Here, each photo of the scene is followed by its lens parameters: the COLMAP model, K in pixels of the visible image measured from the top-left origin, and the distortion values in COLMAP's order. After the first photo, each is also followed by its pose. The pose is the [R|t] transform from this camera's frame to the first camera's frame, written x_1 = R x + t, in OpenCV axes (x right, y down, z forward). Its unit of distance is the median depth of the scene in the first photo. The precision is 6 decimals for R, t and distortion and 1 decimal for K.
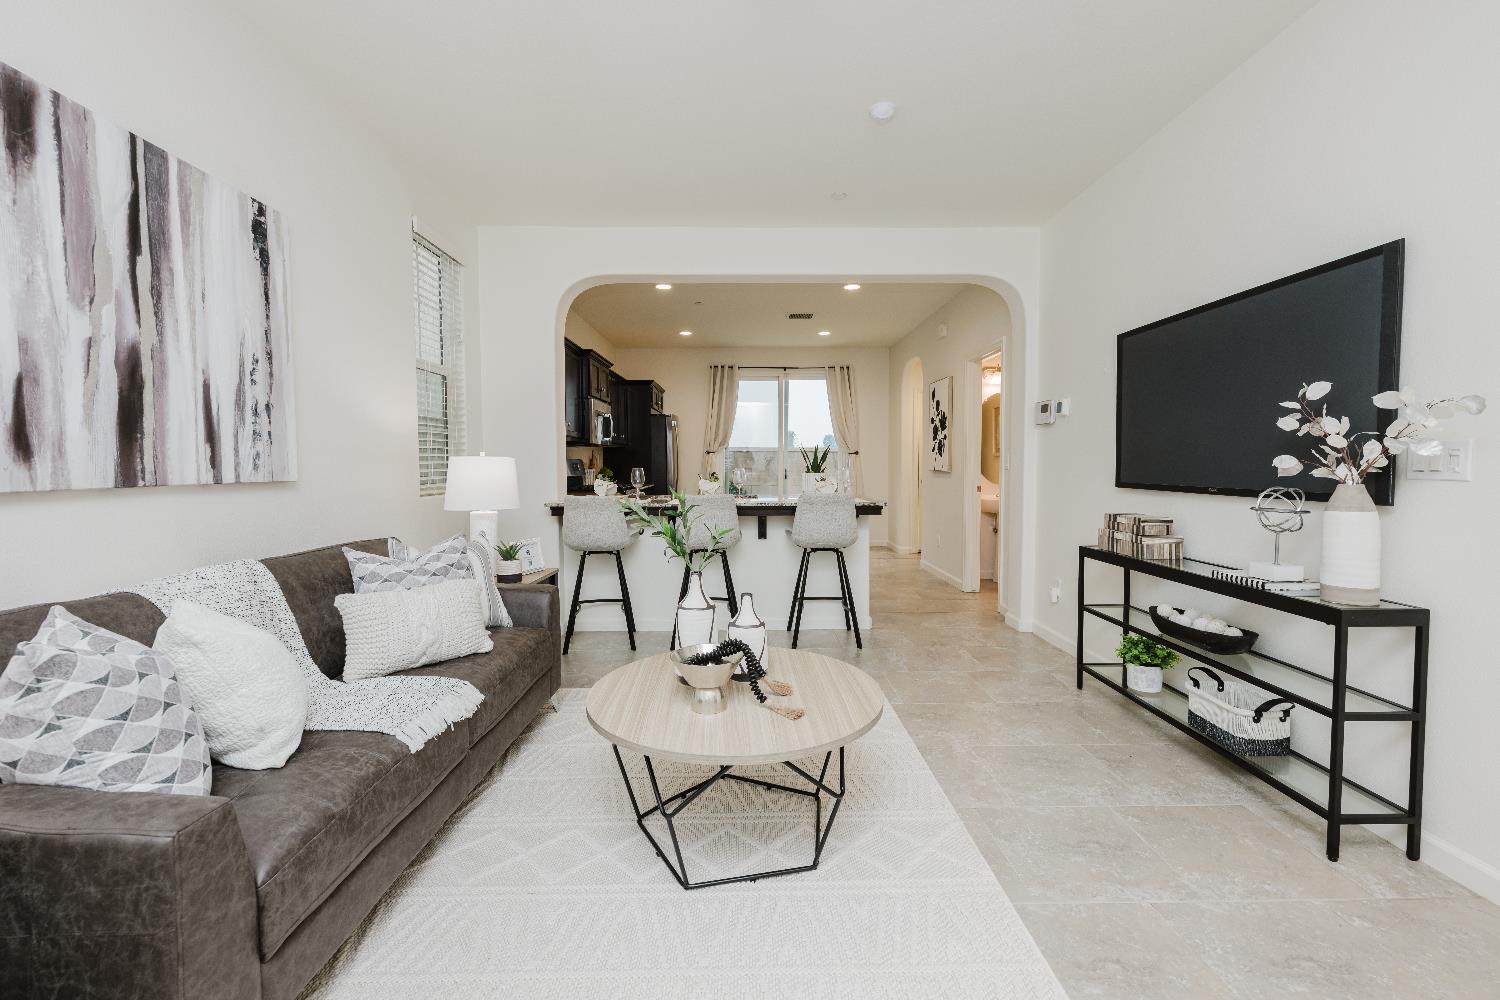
lens RADIAL K [[623.9, 0, 753.0], [0, 623.9, 492.8], [0, 0, 1]] dist [-0.002095, 0.000468]
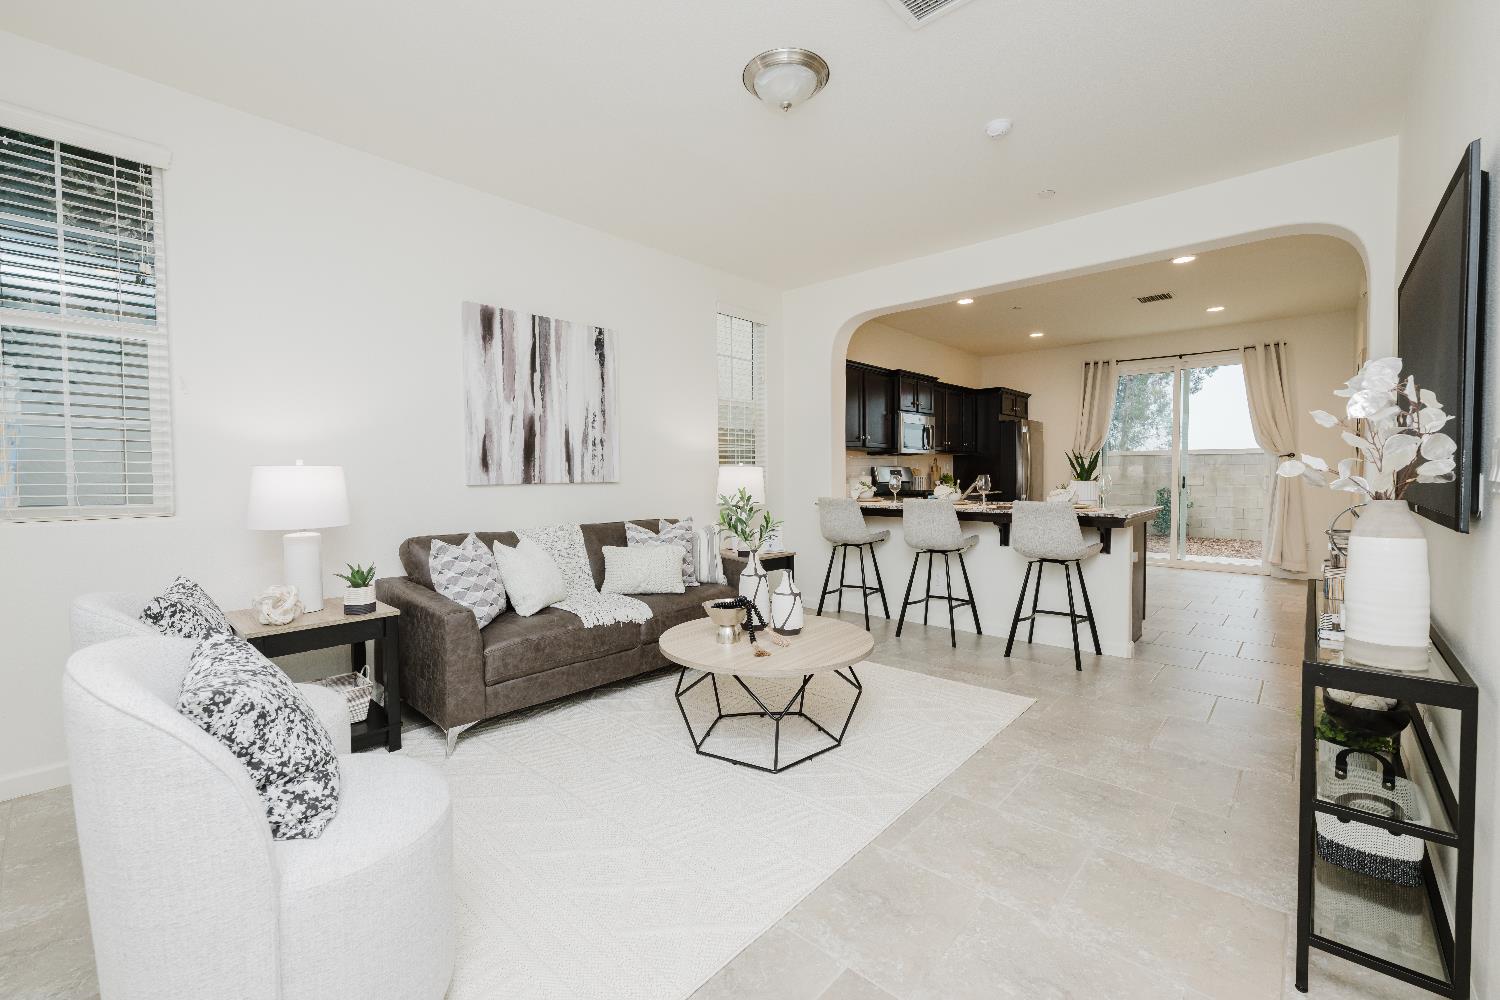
lens RADIAL K [[623.9, 0, 744.9], [0, 623.9, 496.6], [0, 0, 1]] dist [-0.002095, 0.000468]
pose [[0.729254, 0.025884, -0.683753, 0.786843], [-0.028459, 0.999567, 0.007487, -0.001634], [0.683651, 0.013999, 0.729675, -0.028666]]
